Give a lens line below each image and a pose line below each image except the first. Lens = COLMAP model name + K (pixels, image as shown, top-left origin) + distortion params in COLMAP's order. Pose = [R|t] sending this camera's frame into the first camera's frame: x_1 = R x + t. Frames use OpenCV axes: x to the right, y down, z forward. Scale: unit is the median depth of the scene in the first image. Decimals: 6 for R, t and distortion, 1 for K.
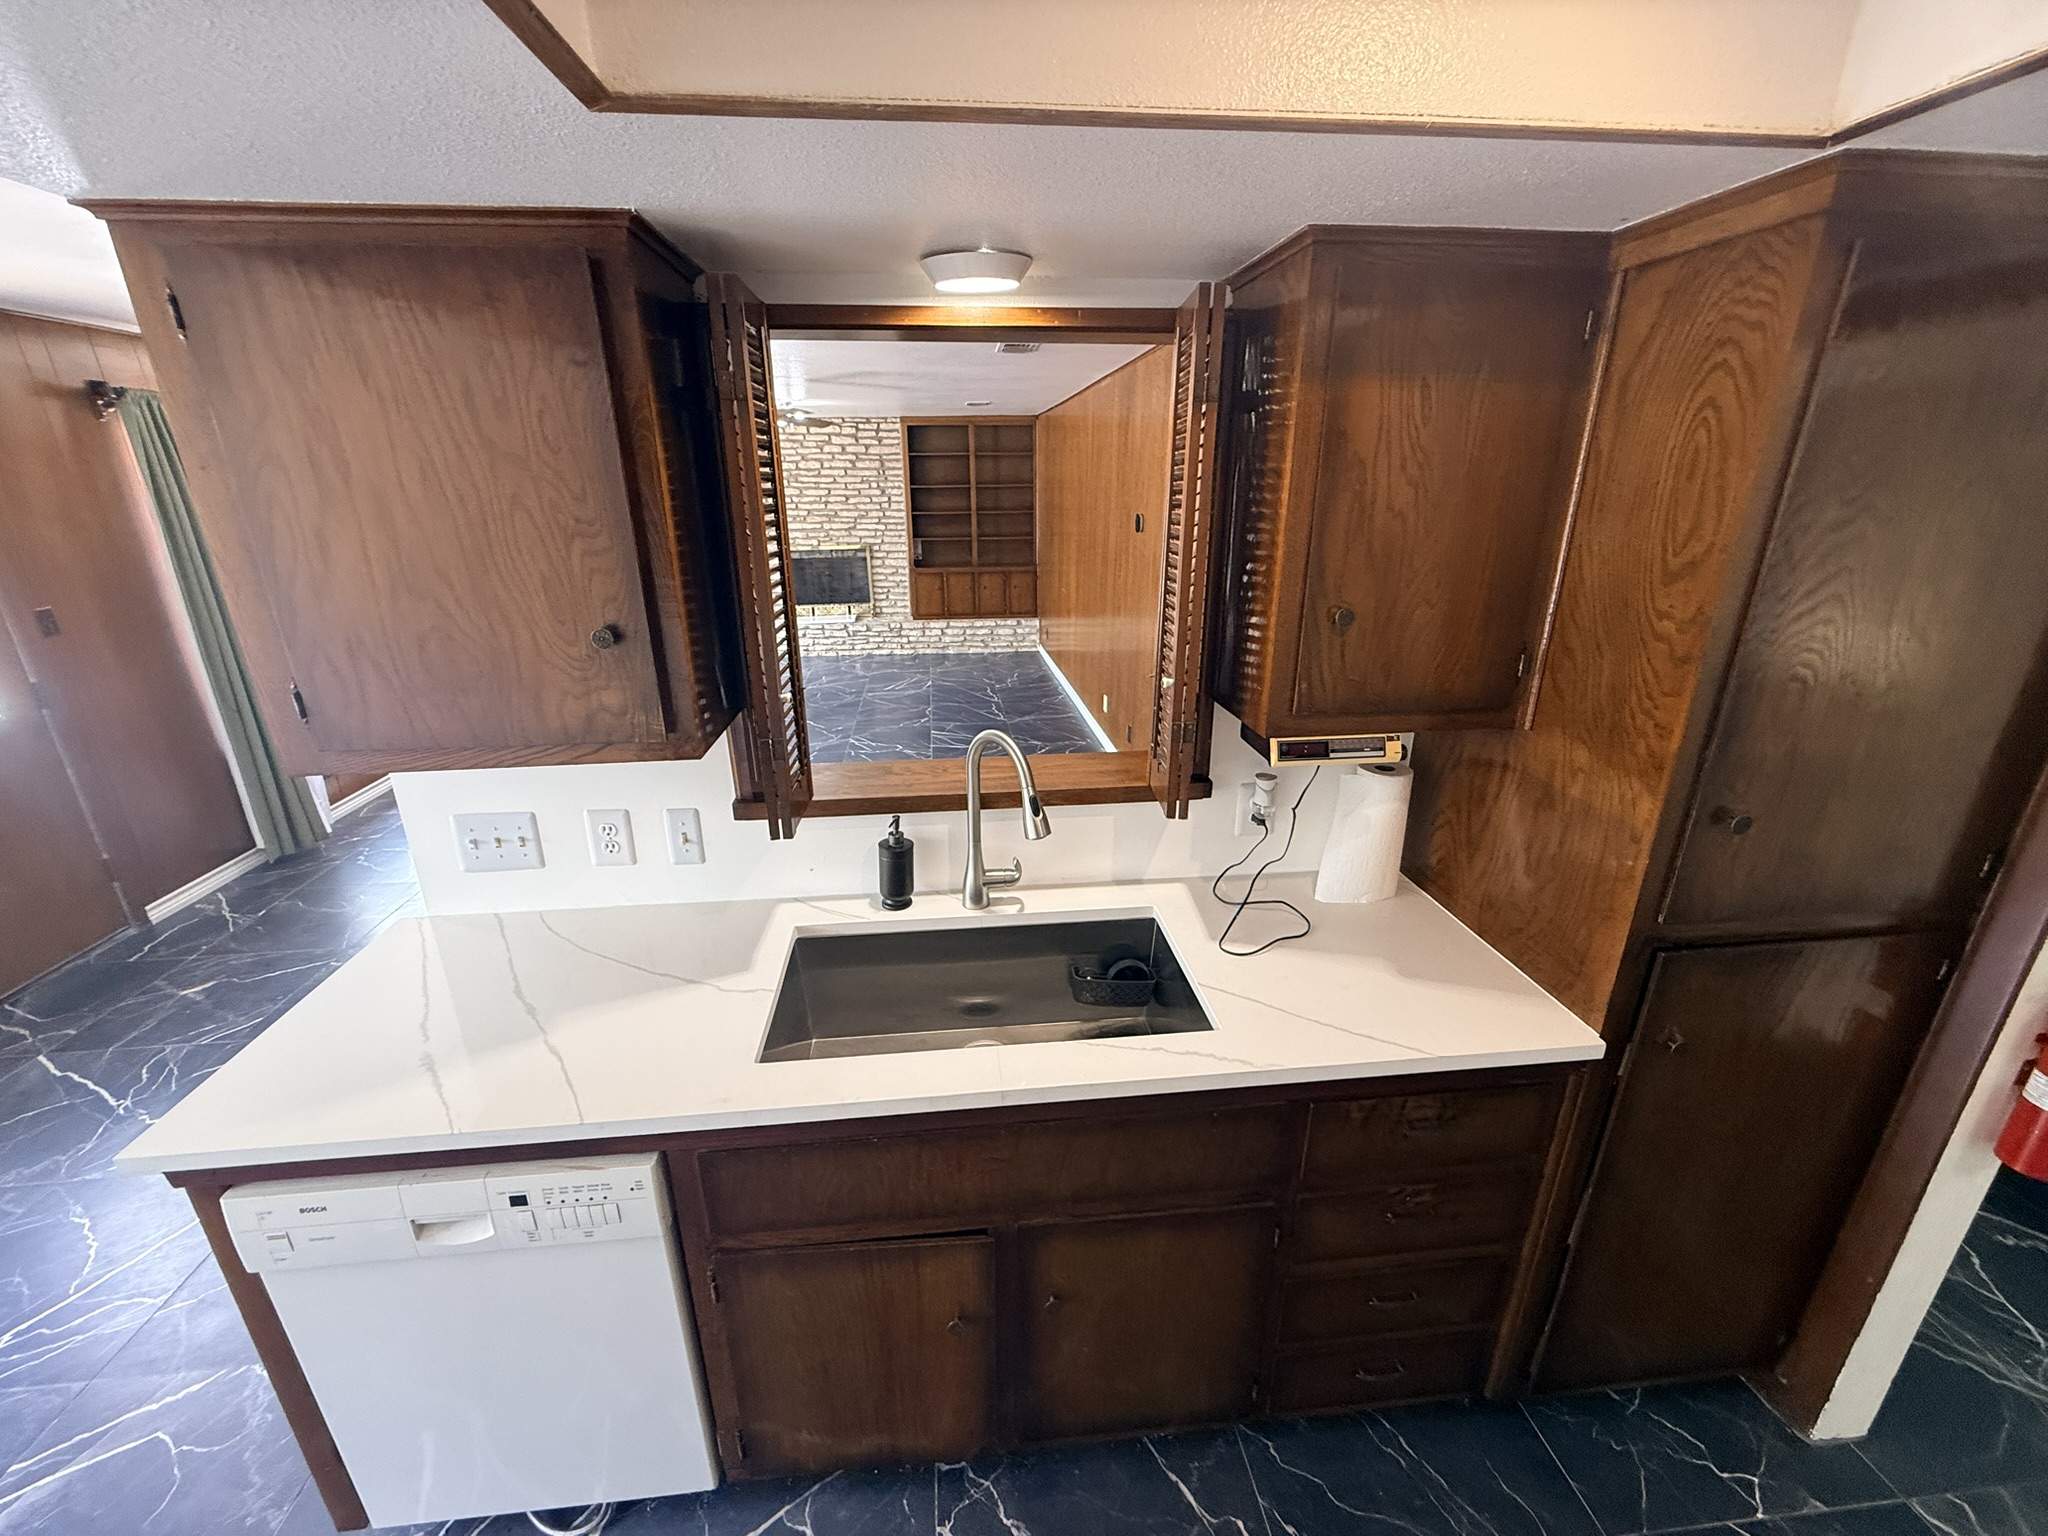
lens RADIAL K [[819.7, 0, 1014.7], [0, 819.7, 768.7], [0, 0, 1]] dist [0.001307, -0.000127]
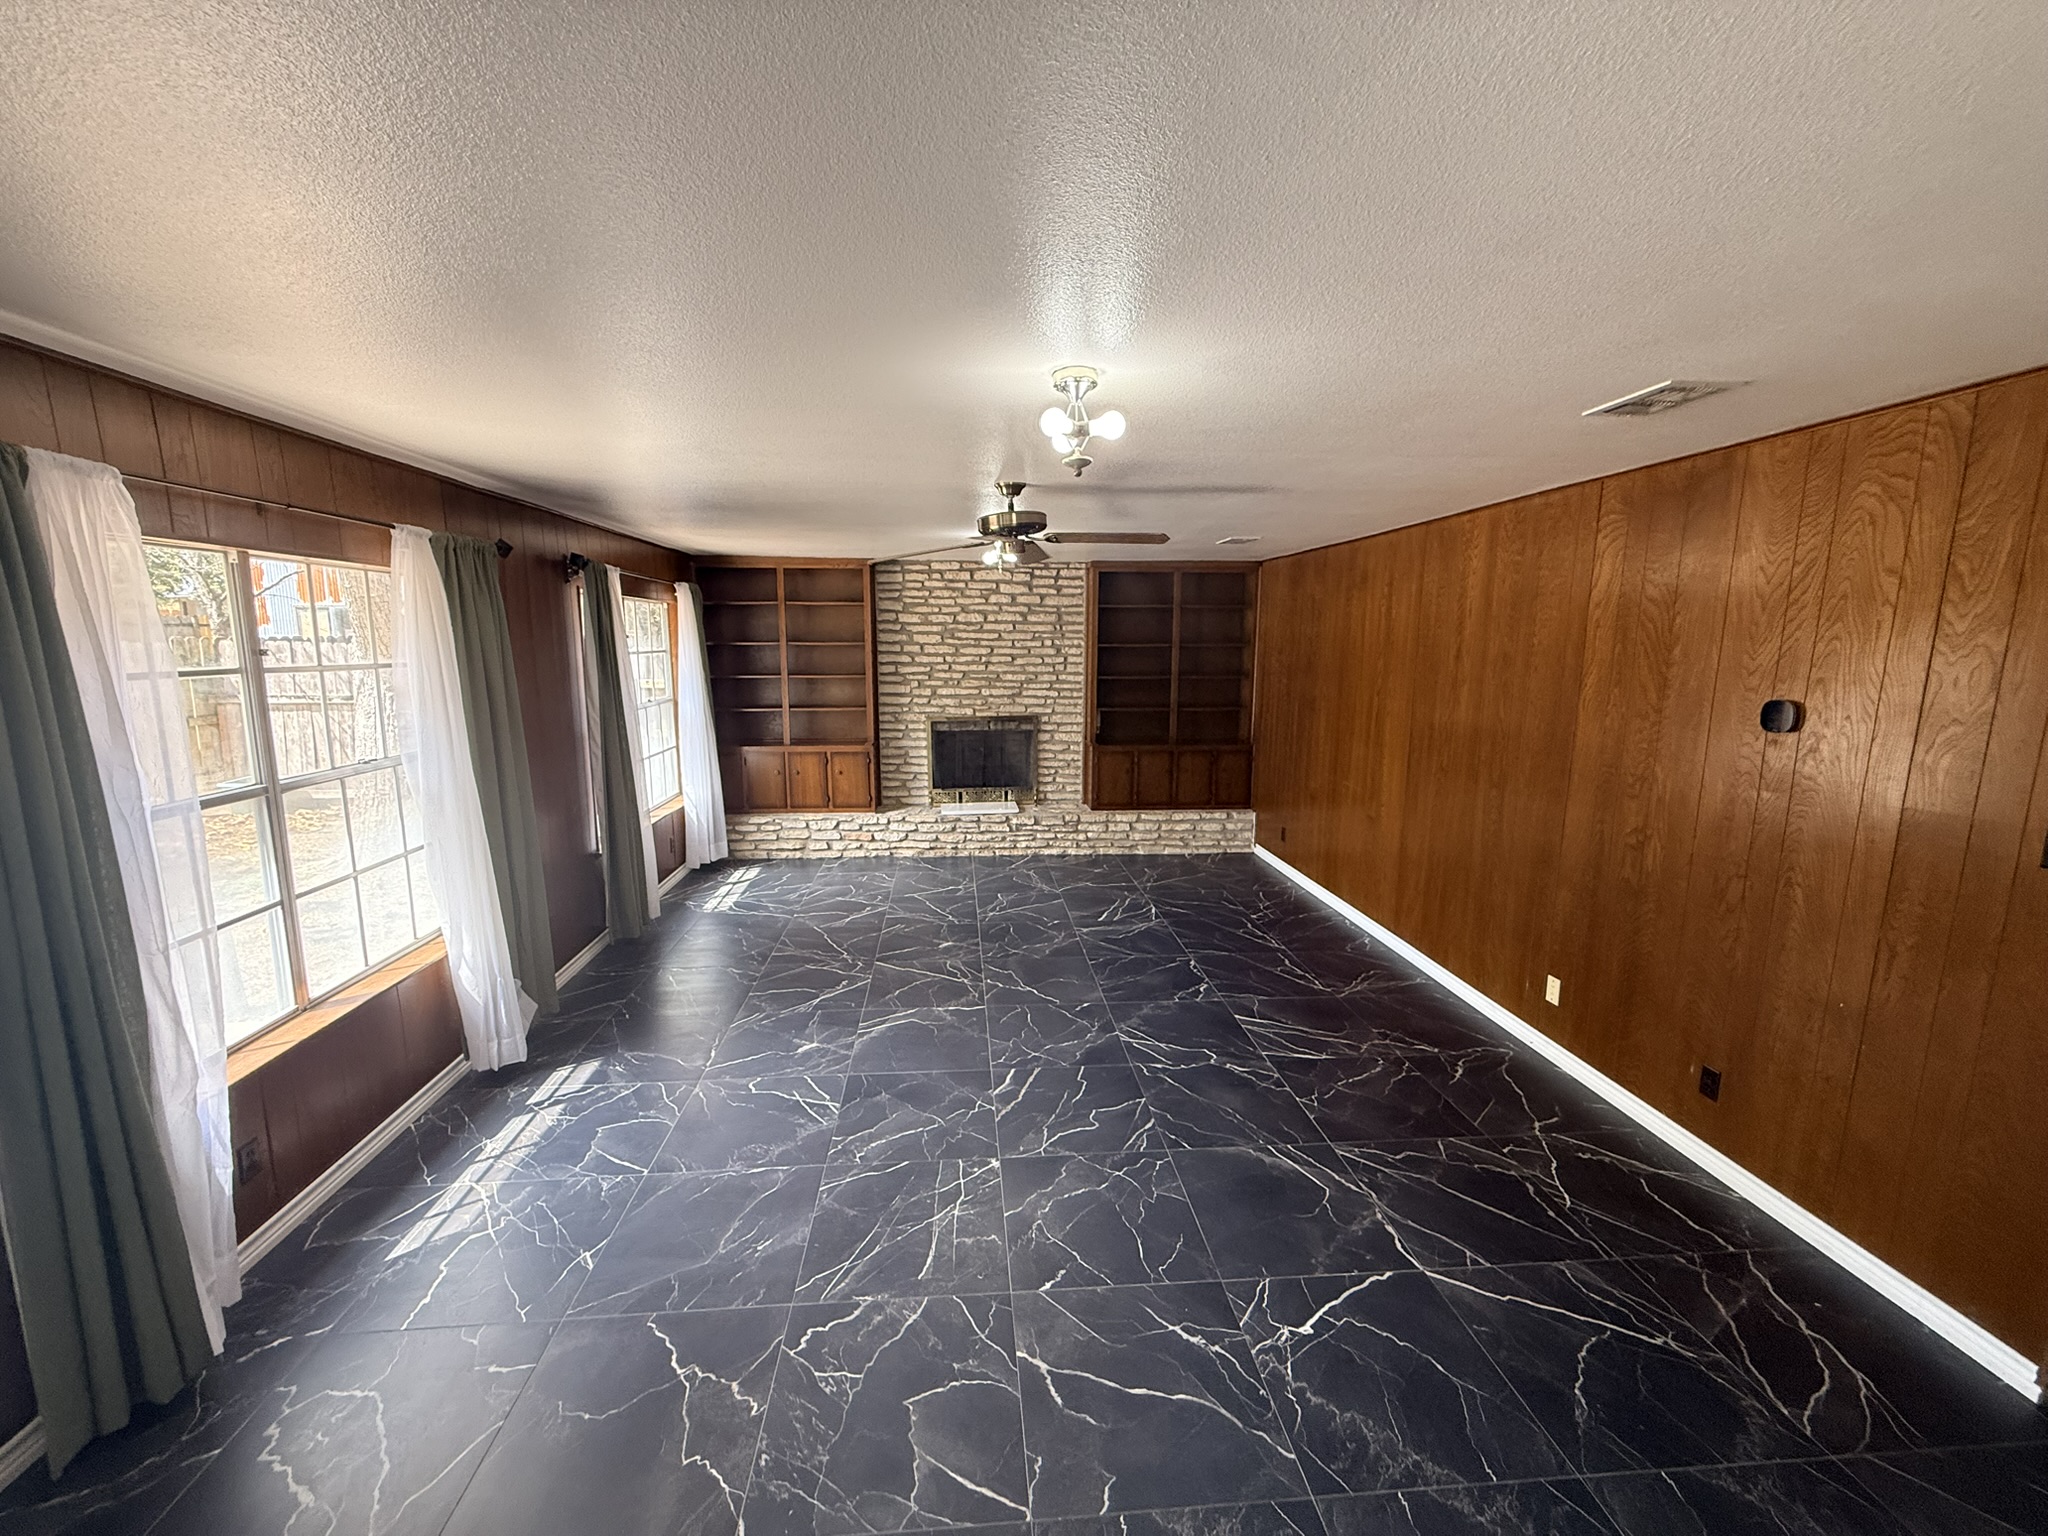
lens RADIAL K [[819.7, 0, 1022.0], [0, 819.7, 773.7], [0, 0, 1]] dist [0.001307, -0.000127]
pose [[0.999768, 0.013259, -0.016956, -0.178791], [-0.015989, 0.984861, -0.172608, -0.081843], [0.014411, 0.172839, 0.984845, 0.234518]]
